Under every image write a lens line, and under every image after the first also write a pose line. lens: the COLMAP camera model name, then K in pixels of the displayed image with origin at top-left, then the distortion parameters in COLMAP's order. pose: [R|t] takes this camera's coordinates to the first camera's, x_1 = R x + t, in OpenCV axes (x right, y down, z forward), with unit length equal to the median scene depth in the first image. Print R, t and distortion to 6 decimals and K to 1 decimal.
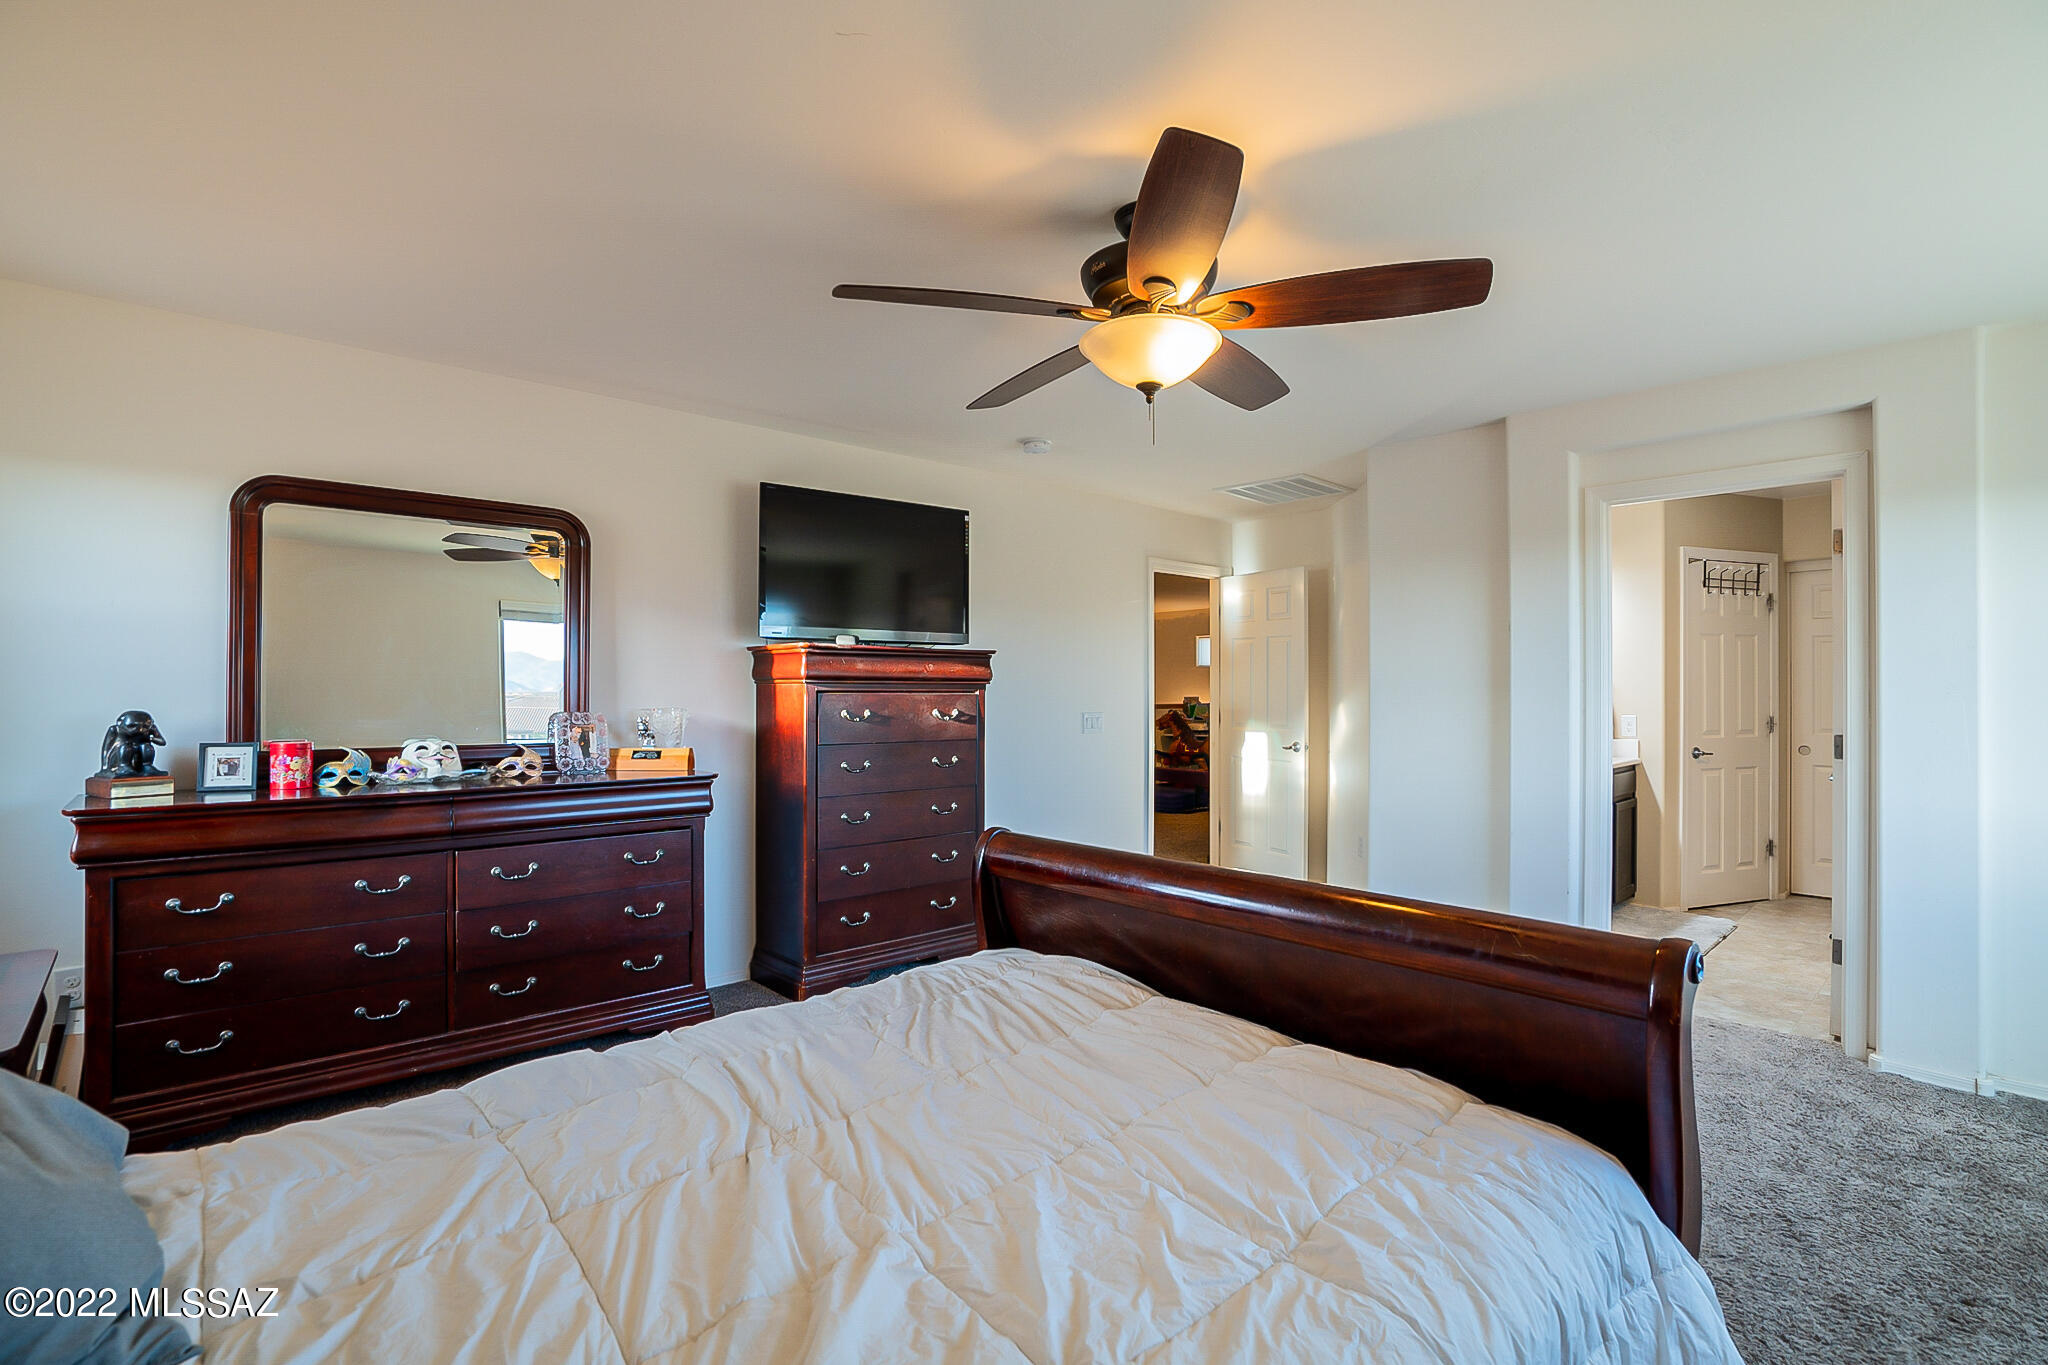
lens RADIAL K [[945.5, 0, 1027.7], [0, 945.5, 691.6], [0, 0, 1]] dist [-0.042741, 0.010209]
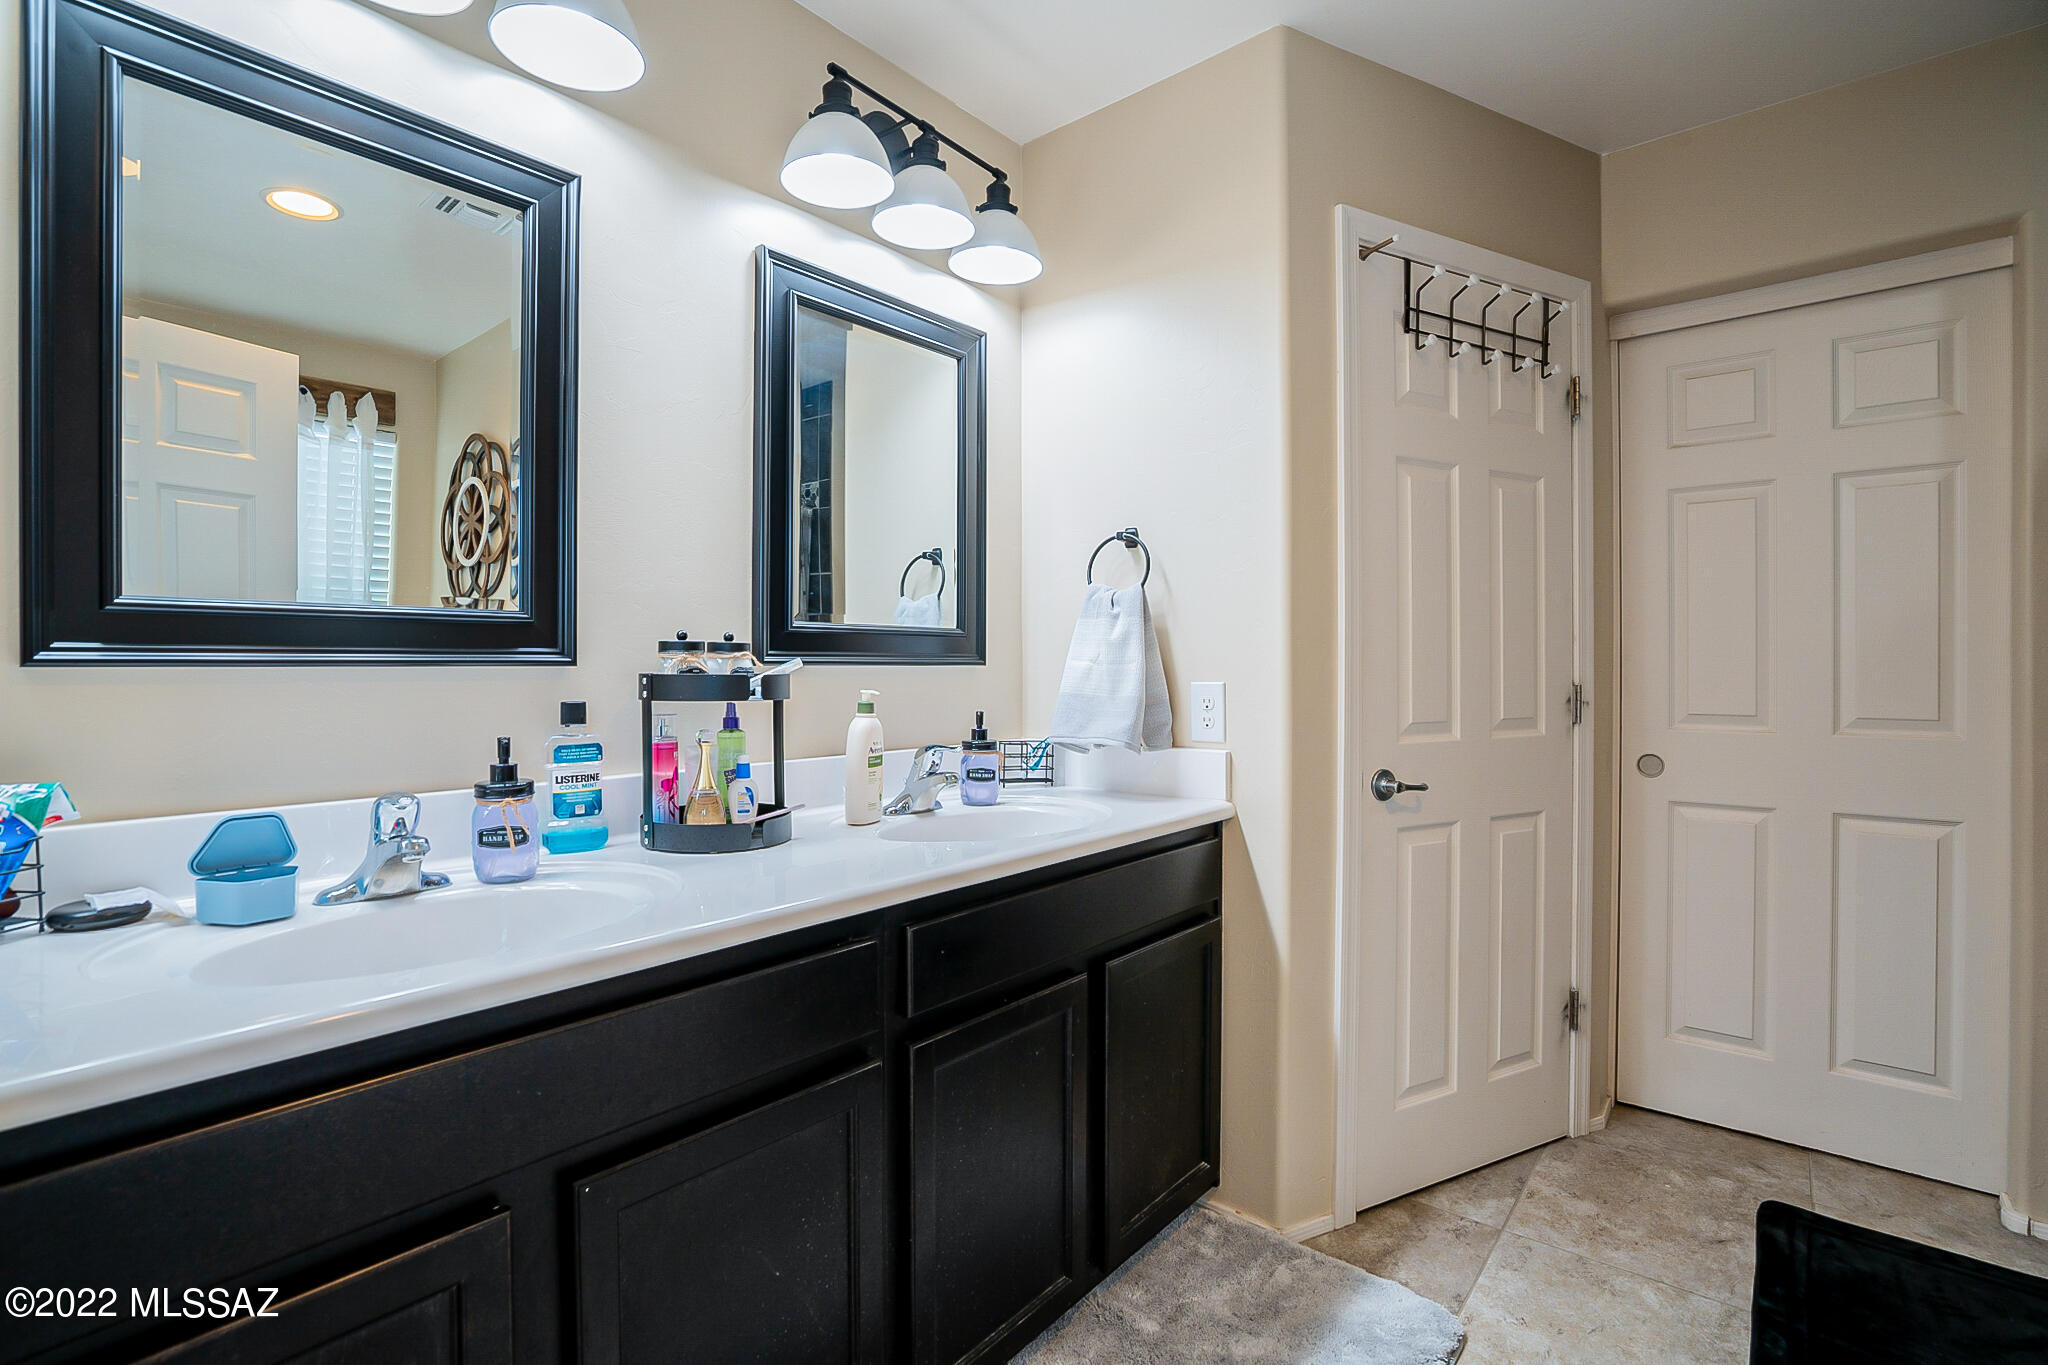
lens RADIAL K [[945.5, 0, 1021.0], [0, 945.5, 678.9], [0, 0, 1]] dist [-0.042741, 0.010209]
pose [[0.990732, -0.005662, 0.135717, 0.512900], [0.003990, 0.999913, 0.012593, 0.018643], [-0.135776, -0.011935, 0.990668, 0.633587]]
